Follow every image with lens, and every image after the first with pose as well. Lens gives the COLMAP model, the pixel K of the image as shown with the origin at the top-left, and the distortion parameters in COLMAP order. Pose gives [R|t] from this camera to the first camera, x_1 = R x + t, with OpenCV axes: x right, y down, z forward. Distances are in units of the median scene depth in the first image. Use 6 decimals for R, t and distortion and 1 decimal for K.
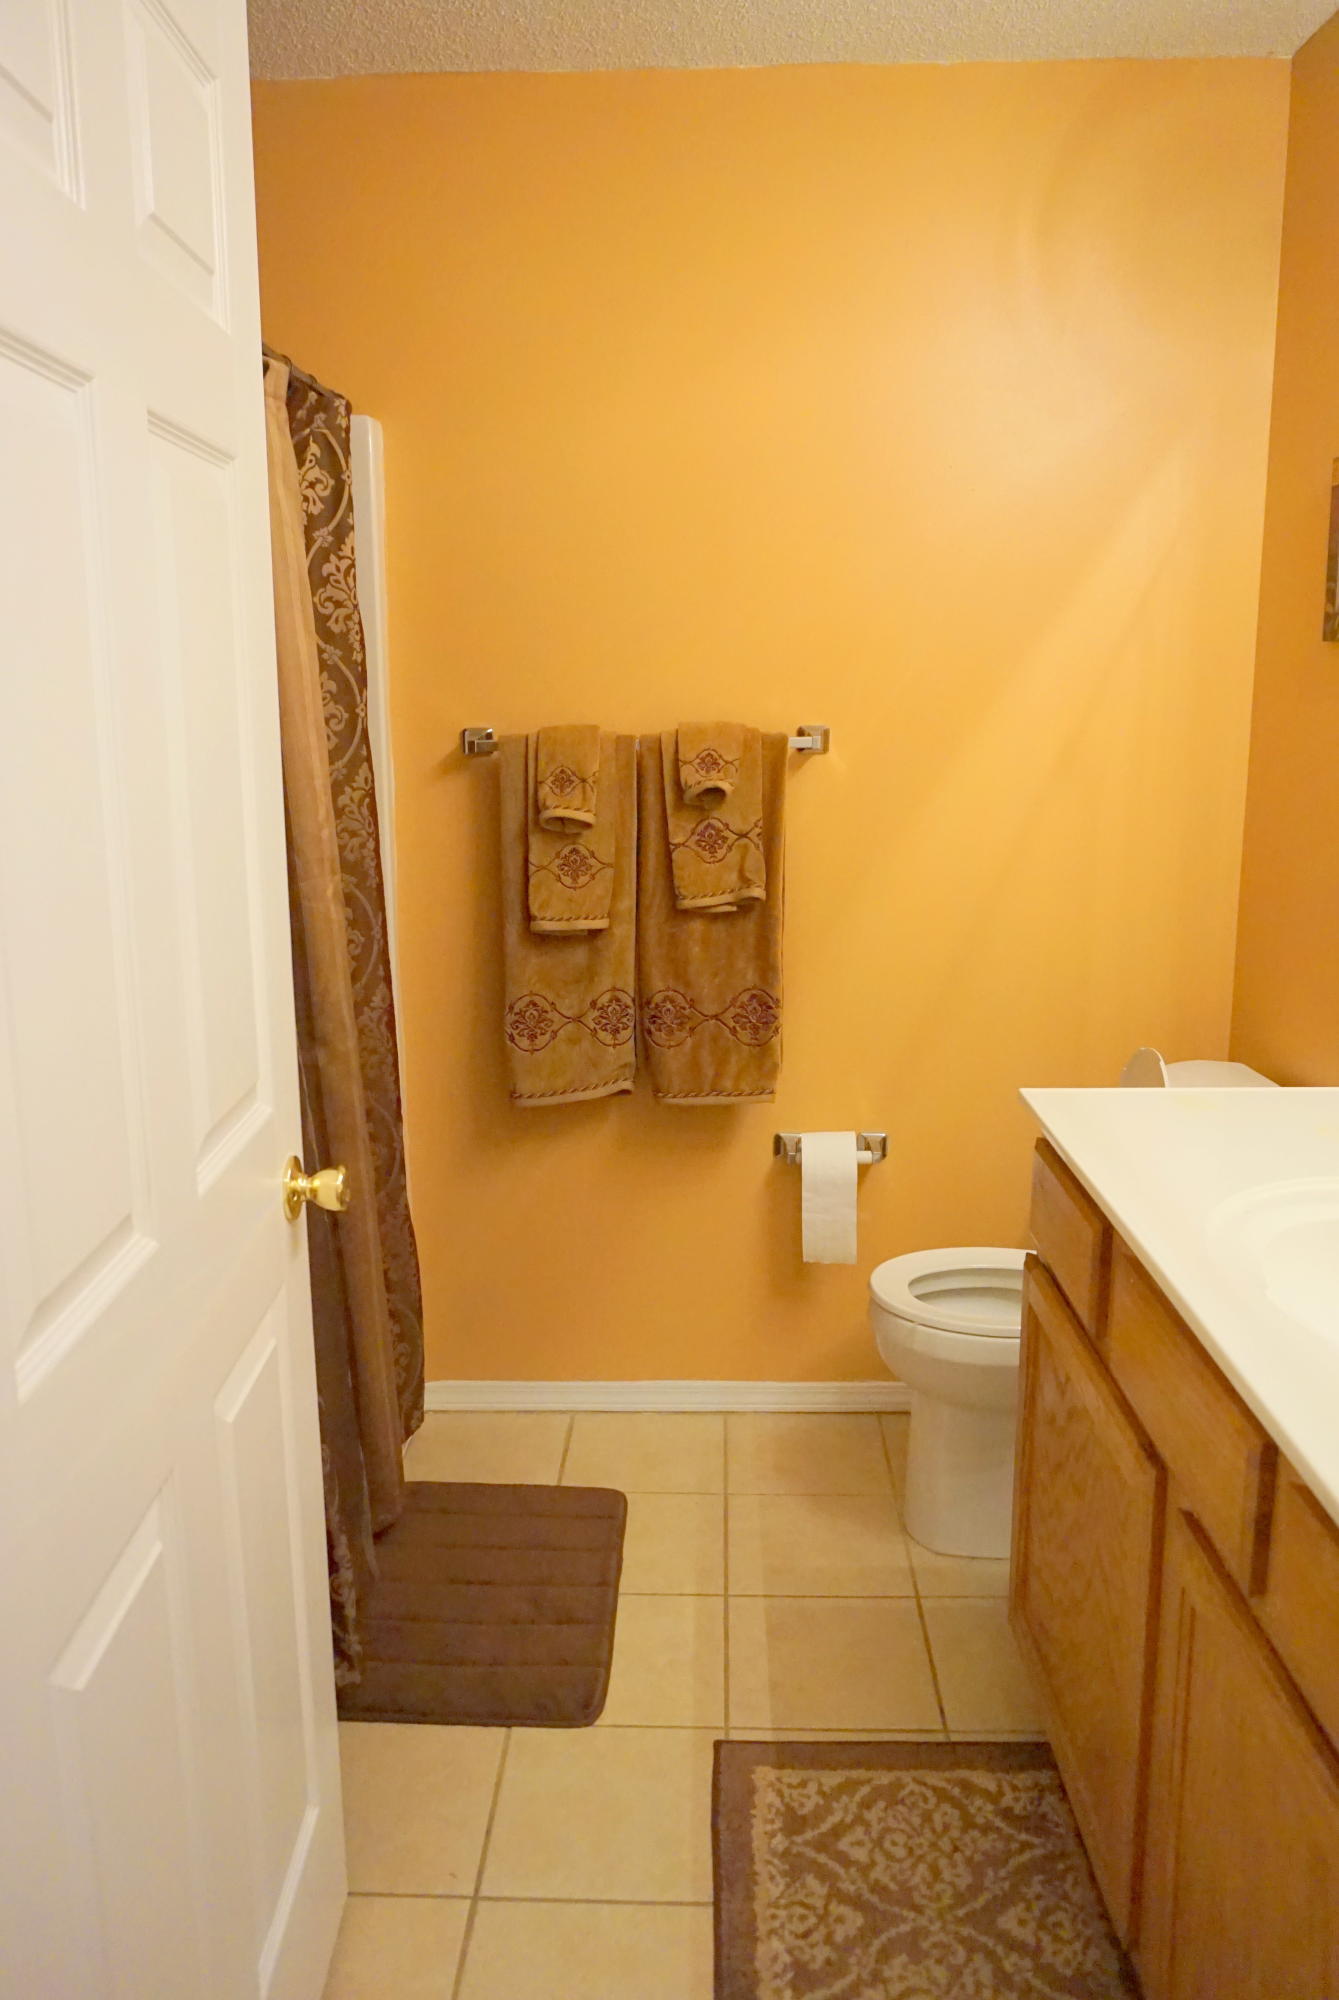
lens RADIAL K [[1439.4, 0, 669.5], [0, 1439.4, 1000.0], [0, 0, 1]] dist [-0.004489, -0.000412]
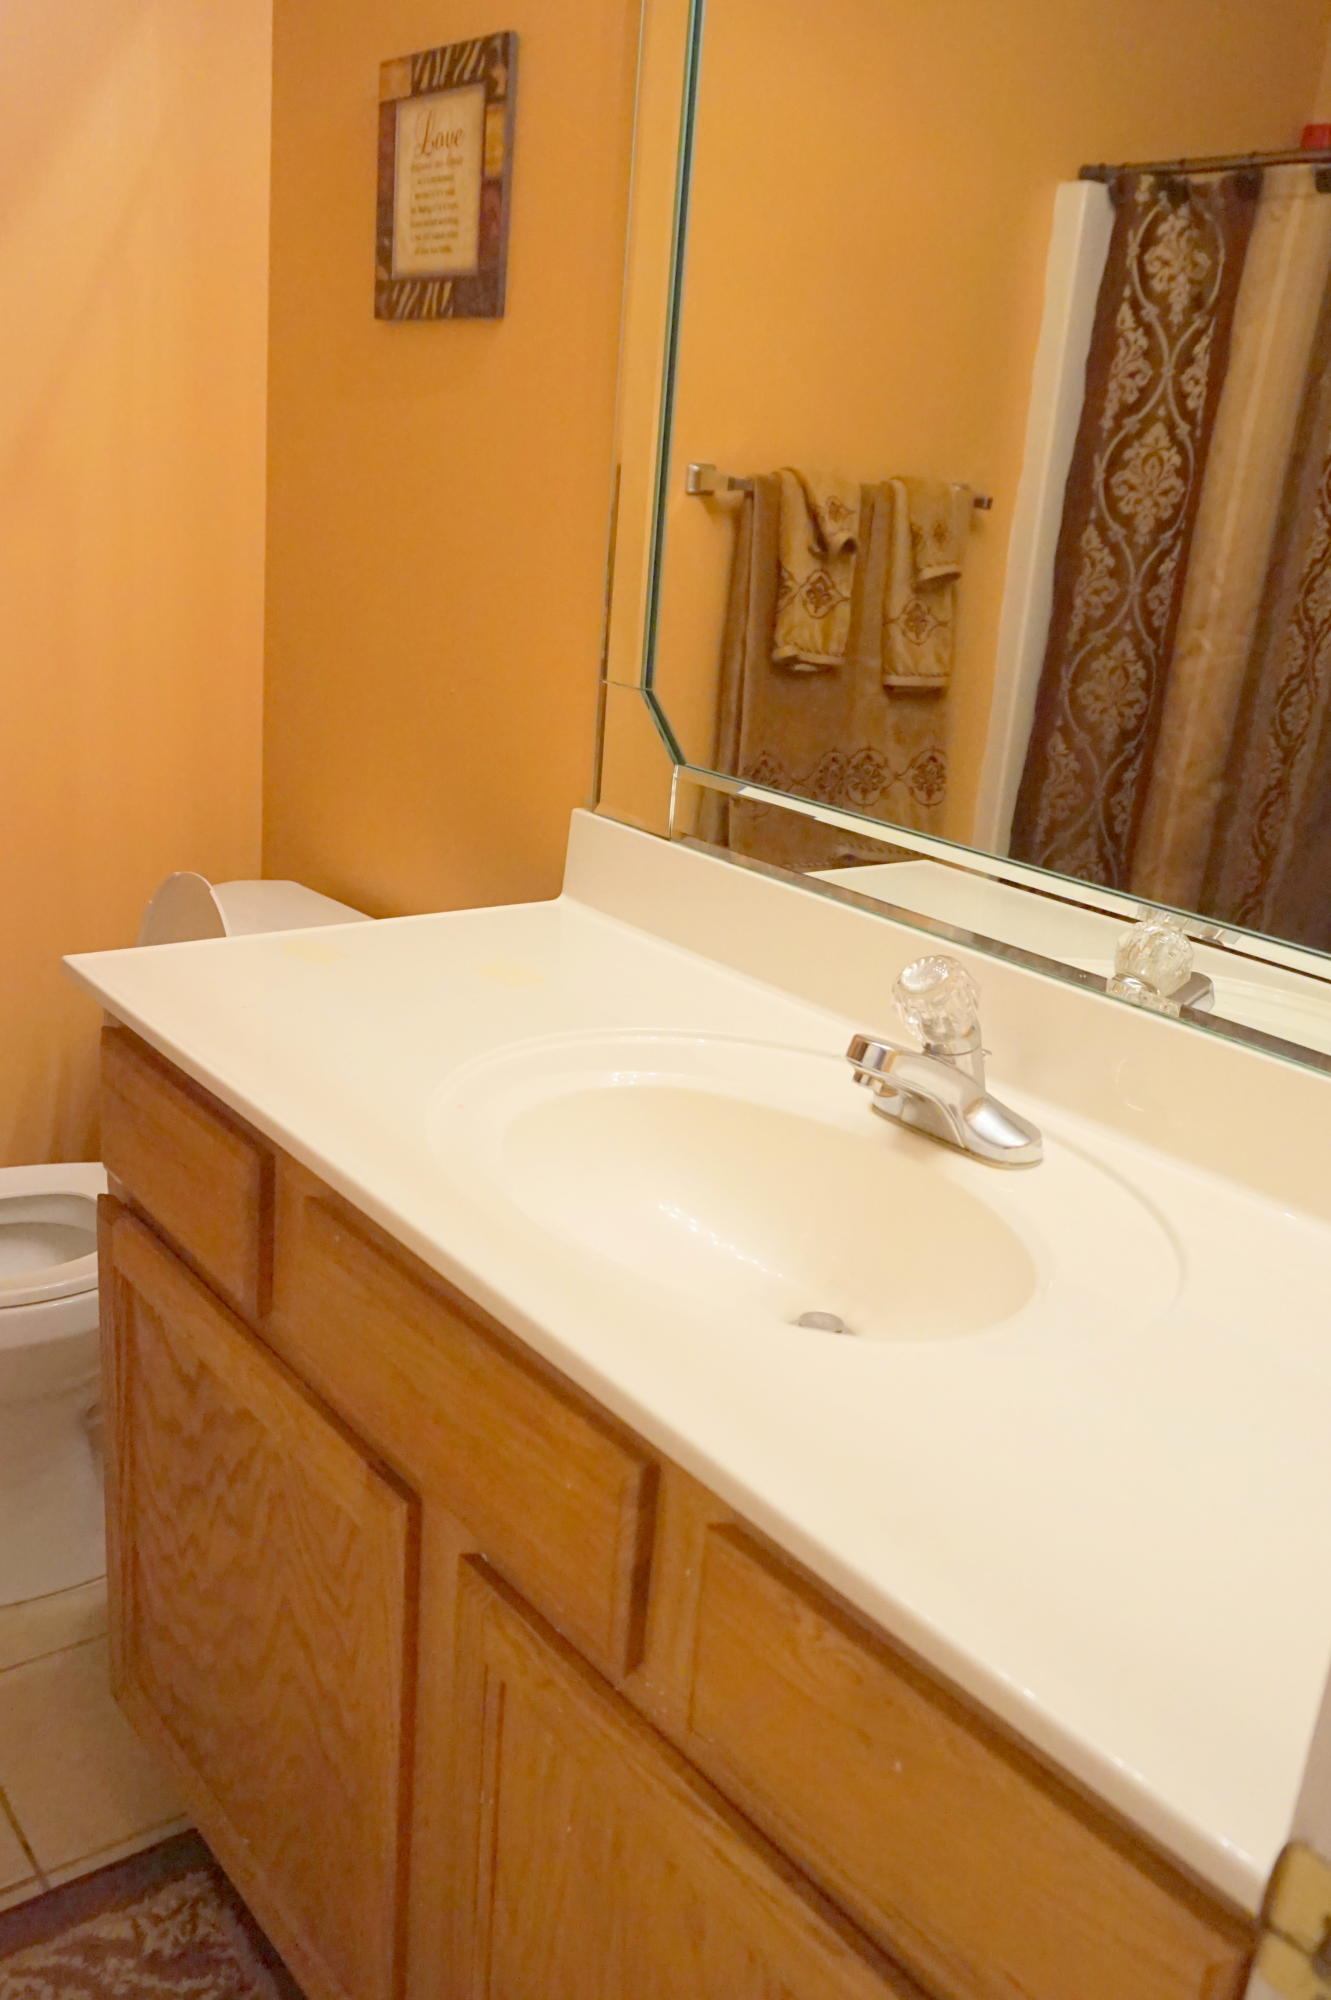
lens RADIAL K [[1717.8, 0, 665.5], [0, 1717.8, 1000.0], [0, 0, 1]] dist [-0.012431, 0.009421]
pose [[0.778746, -0.125010, 0.614758, -0.032216], [0.048651, 0.989028, 0.139489, -0.016159], [-0.625450, -0.078718, 0.776283, 0.213803]]
